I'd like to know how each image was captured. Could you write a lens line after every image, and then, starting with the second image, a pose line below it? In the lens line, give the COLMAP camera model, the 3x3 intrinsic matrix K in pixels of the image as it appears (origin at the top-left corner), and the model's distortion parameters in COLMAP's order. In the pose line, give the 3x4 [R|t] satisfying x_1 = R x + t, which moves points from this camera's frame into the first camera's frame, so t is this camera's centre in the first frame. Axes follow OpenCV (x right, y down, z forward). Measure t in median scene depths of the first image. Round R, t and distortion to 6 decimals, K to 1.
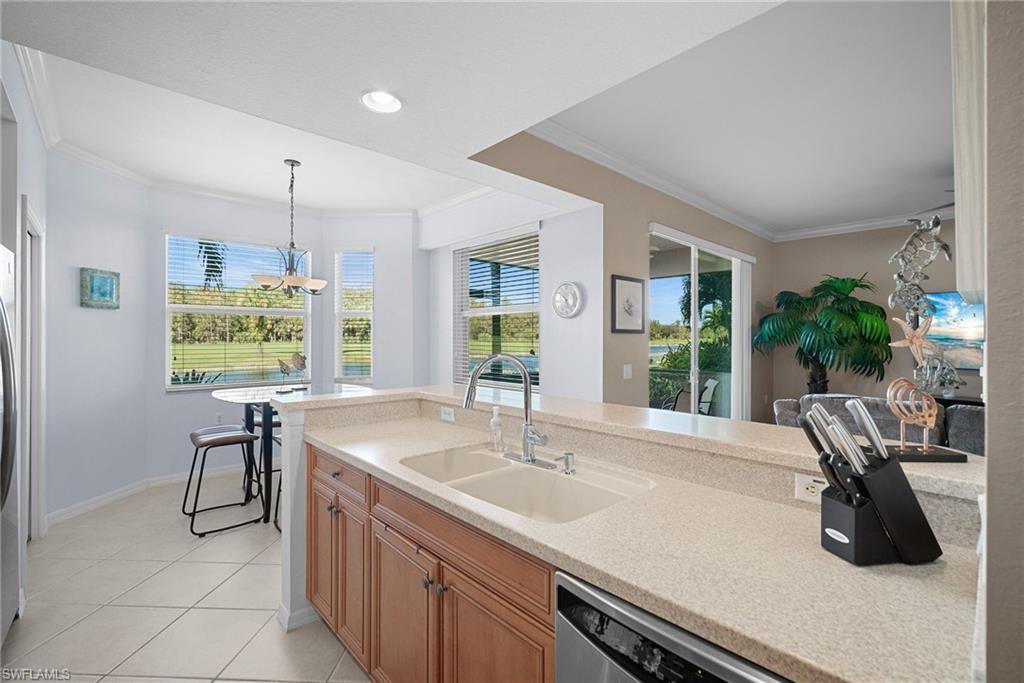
lens RADIAL K [[450.2, 0, 515.2], [0, 450.2, 339.8], [0, 0, 1]] dist [-0.011311, 0.003558]
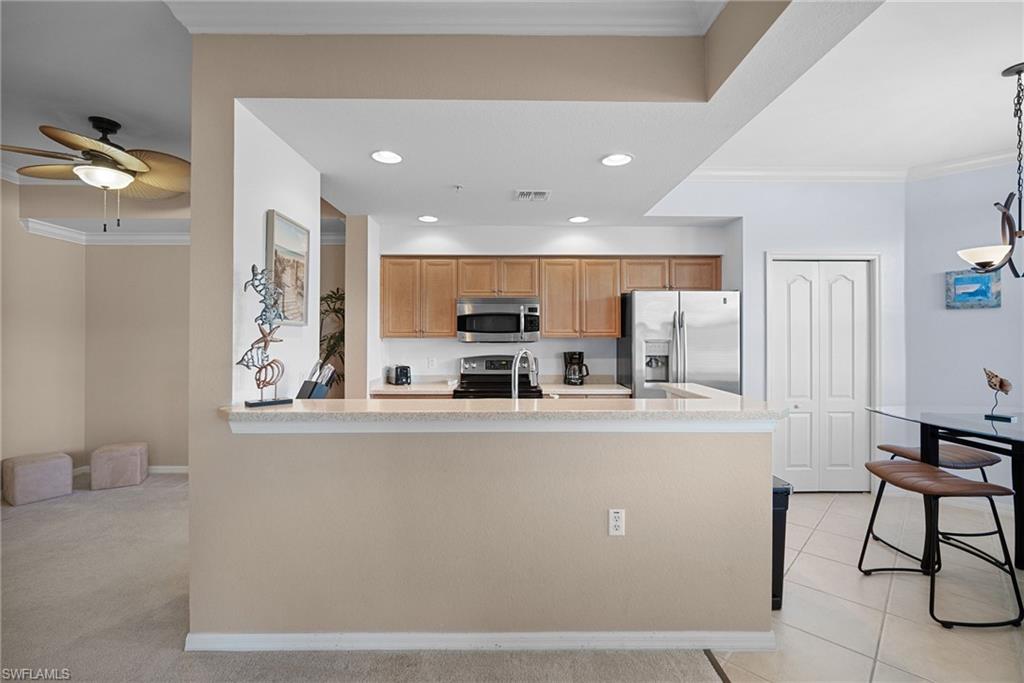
lens RADIAL K [[450.2, 0, 512.2], [0, 450.2, 335.6], [0, 0, 1]] dist [-0.011311, 0.003558]
pose [[-0.673296, -0.005298, -0.739354, 0.409716], [-0.004037, 0.999986, -0.003490, -0.002267], [0.739362, 0.000635, -0.673308, 0.763080]]
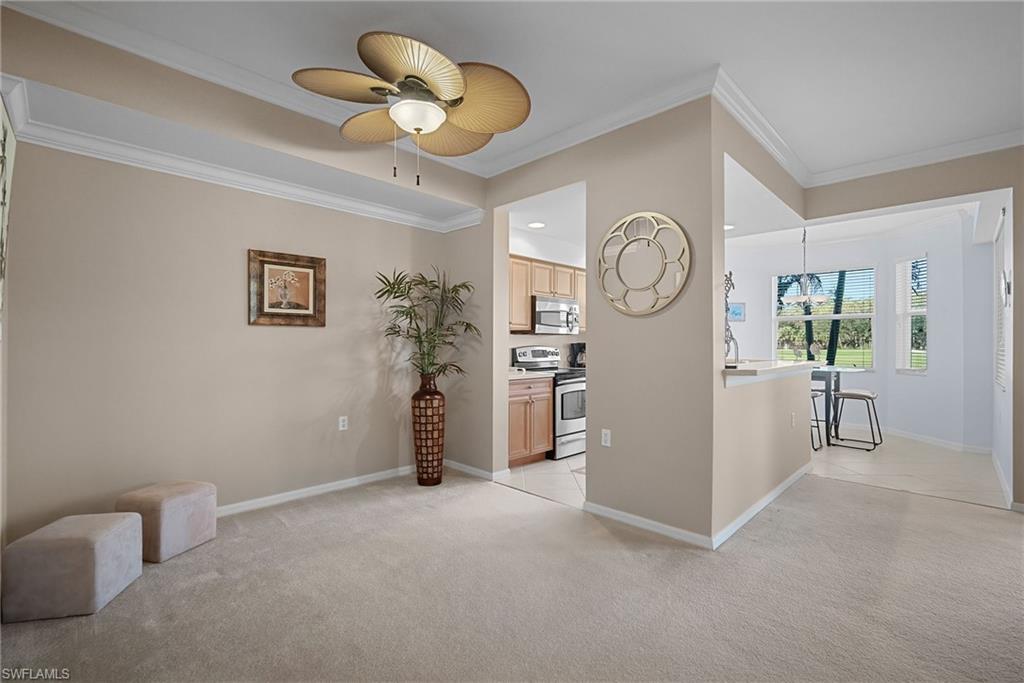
lens RADIAL K [[450.2, 0, 511.2], [0, 450.2, 342.3], [0, 0, 1]] dist [-0.011311, 0.003558]
pose [[0.036917, -0.003514, -0.999312, 0.893555], [-0.010481, 0.999937, -0.003903, 0.035737], [0.999263, 0.010618, 0.036878, -0.075427]]
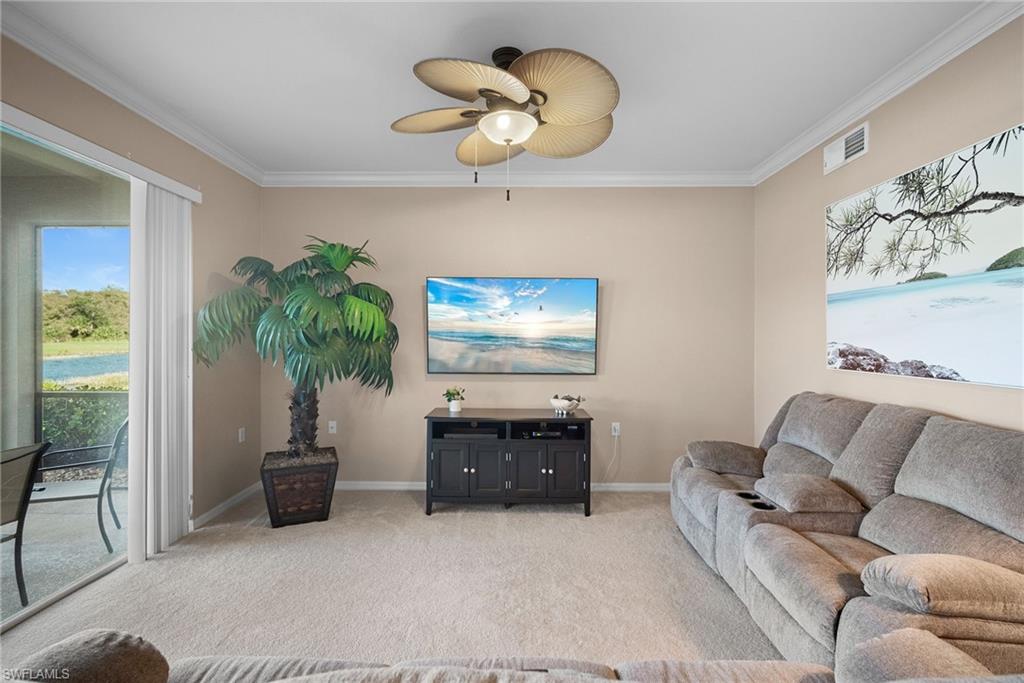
lens RADIAL K [[450.2, 0, 511.4], [0, 450.2, 336.0], [0, 0, 1]] dist [-0.011311, 0.003558]
pose [[0.686530, -0.000818, 0.727101, 0.509922], [0.003363, 0.999992, -0.002050, -0.000718], [-0.727093, 0.003853, 0.686528, 0.425081]]
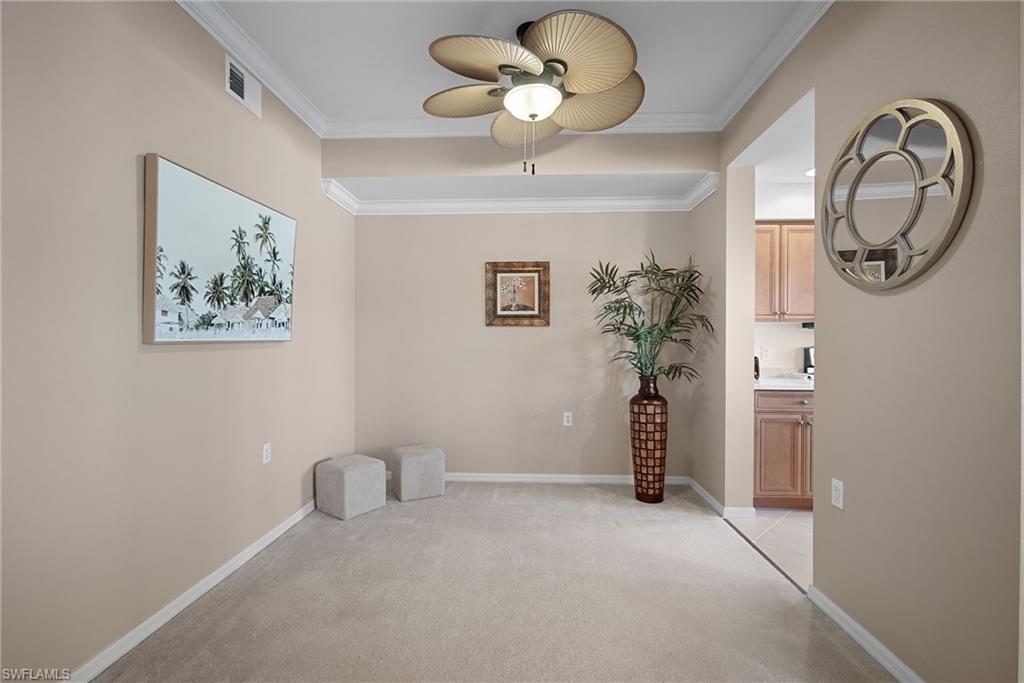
lens RADIAL K [[450.2, 0, 513.2], [0, 450.2, 341.3], [0, 0, 1]] dist [-0.011311, 0.003558]
pose [[-0.718438, -0.000622, -0.695591, 0.714091], [-0.006043, 0.999967, 0.005347, 0.033730], [0.695565, 0.008045, -0.718418, 0.197164]]
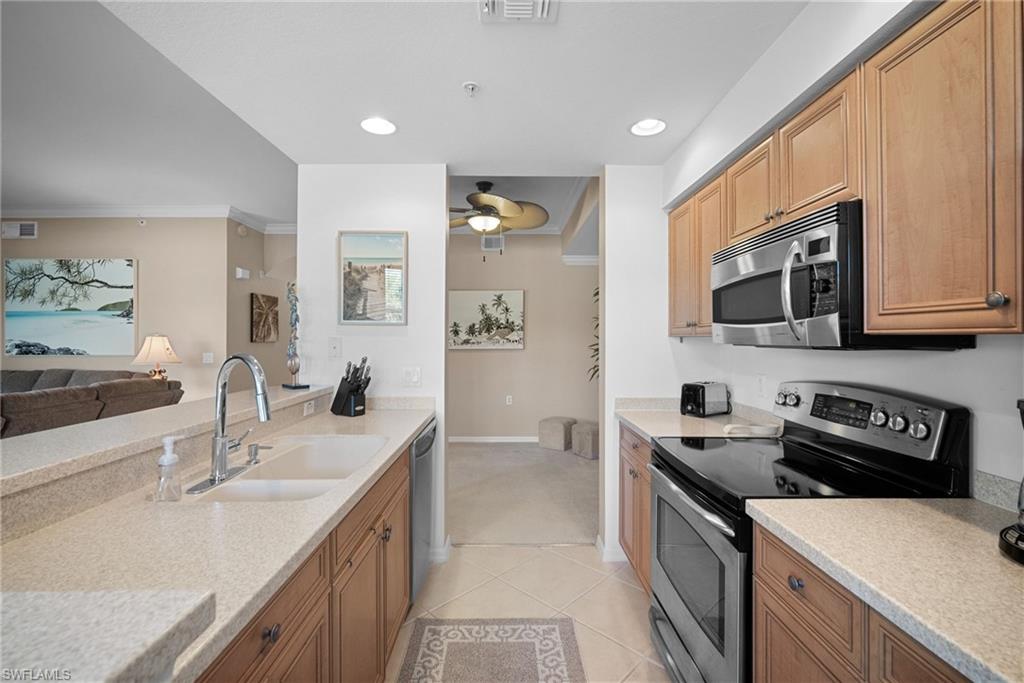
lens RADIAL K [[450.2, 0, 510.6], [0, 450.2, 334.1], [0, 0, 1]] dist [-0.011311, 0.003558]
pose [[-0.741004, 0.002571, 0.671495, -0.382935], [0.000226, 0.999994, -0.003579, -0.001079], [-0.671500, -0.002500, -0.741000, 0.522358]]
